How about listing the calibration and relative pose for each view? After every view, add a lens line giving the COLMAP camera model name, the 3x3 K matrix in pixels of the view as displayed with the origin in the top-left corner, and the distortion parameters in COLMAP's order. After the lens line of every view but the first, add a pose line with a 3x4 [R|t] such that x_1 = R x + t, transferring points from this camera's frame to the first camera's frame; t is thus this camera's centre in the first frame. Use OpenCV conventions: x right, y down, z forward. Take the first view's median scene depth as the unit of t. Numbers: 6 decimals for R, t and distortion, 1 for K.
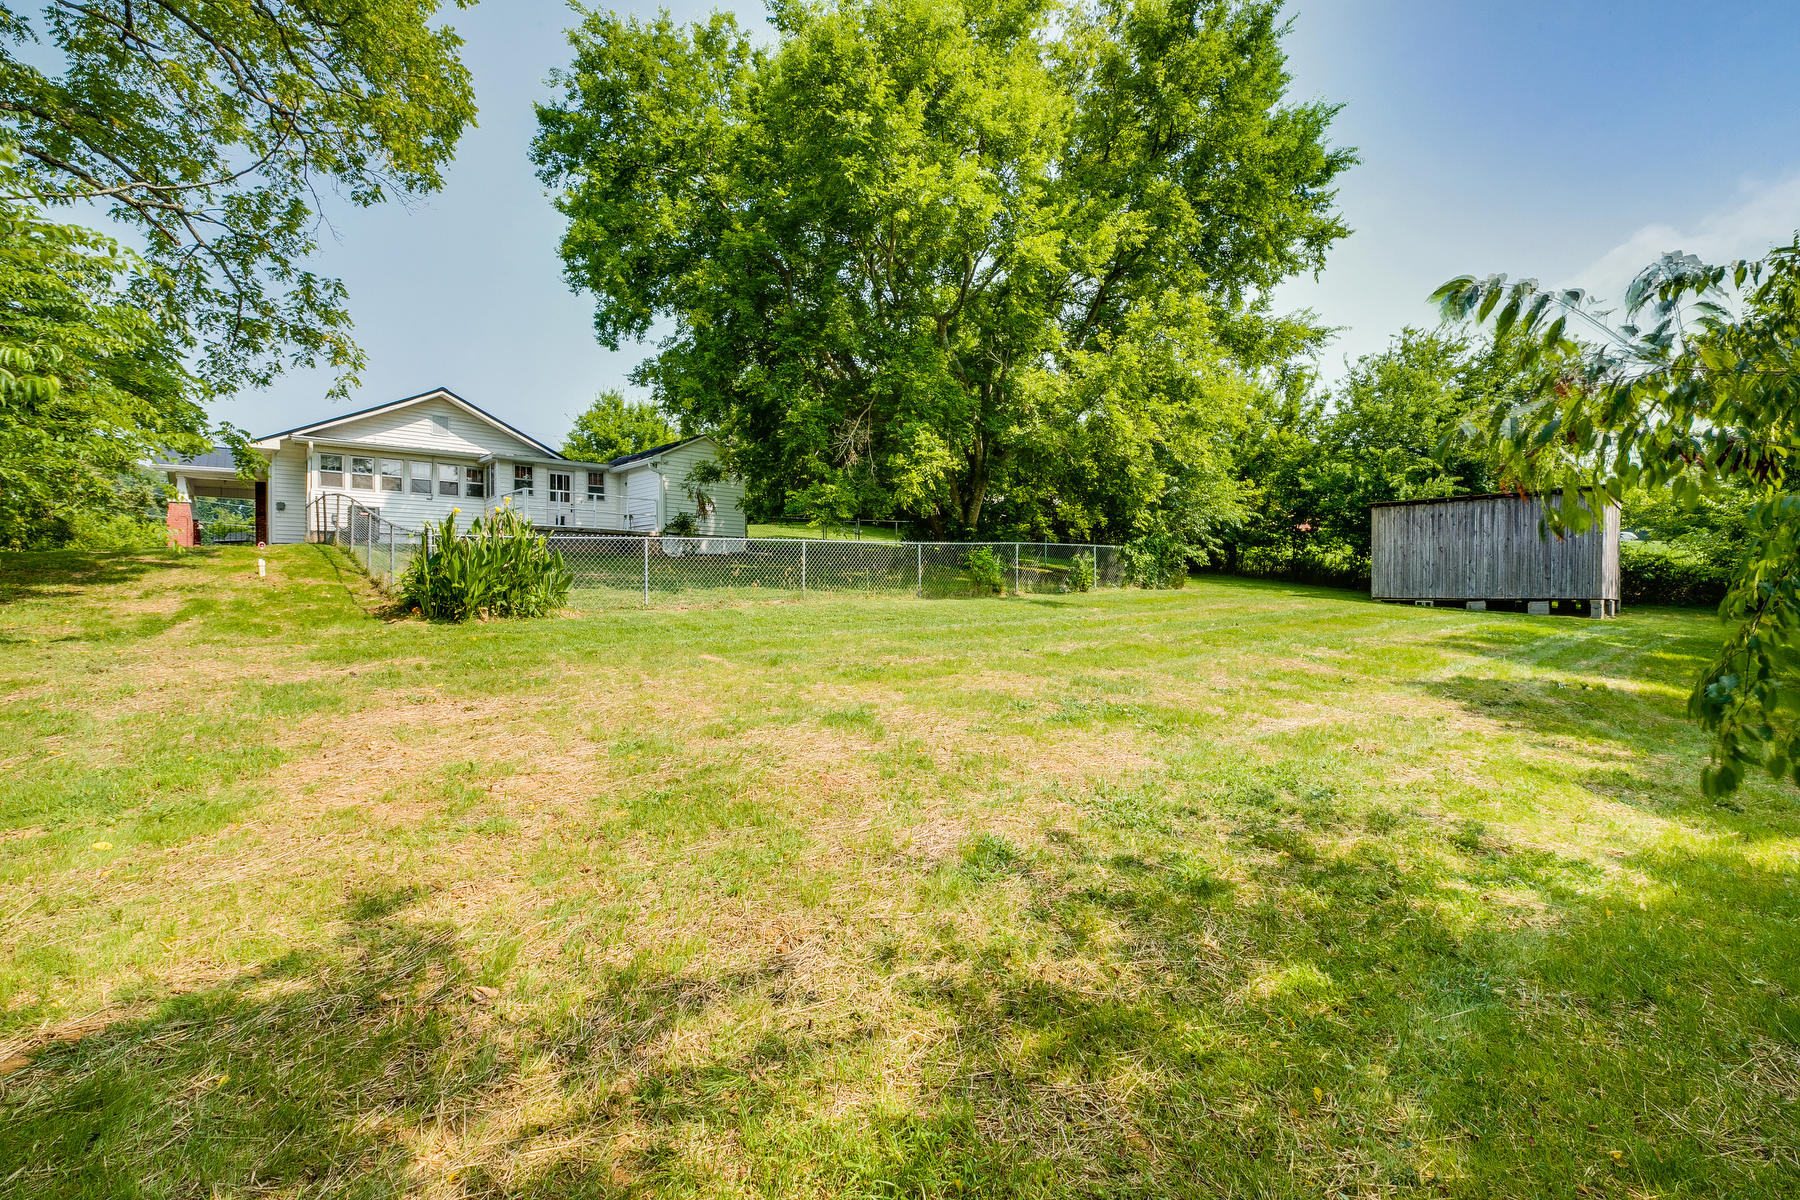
lens RADIAL K [[817.3, 0, 895.3], [0, 817.3, 601.0], [0, 0, 1]] dist [0.002923, 0.000383]
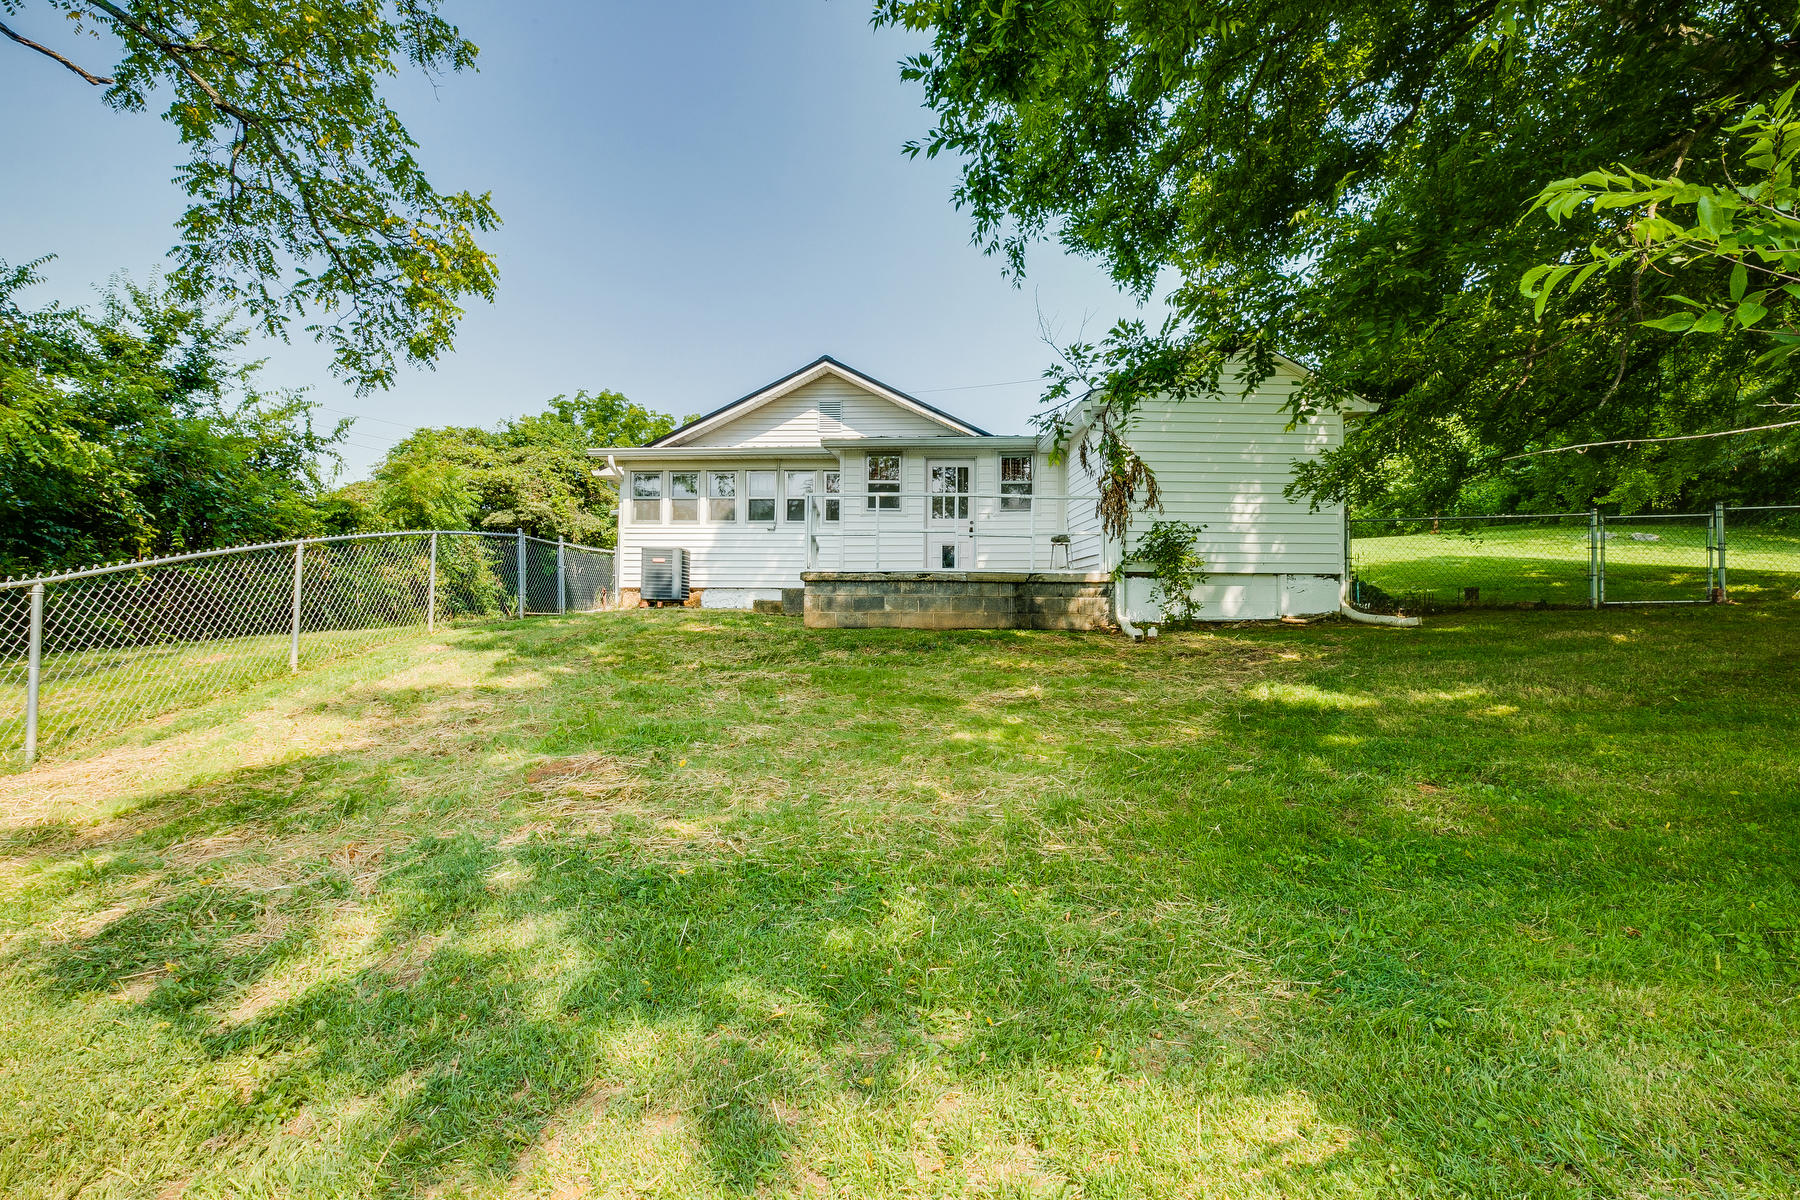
lens RADIAL K [[817.3, 0, 895.3], [0, 817.3, 601.0], [0, 0, 1]] dist [0.002923, 0.000383]
pose [[0.768710, -0.008832, -0.639537, -0.101445], [-0.003033, 0.999843, -0.017454, -0.058385], [0.639591, 0.015356, 0.768562, 0.573965]]
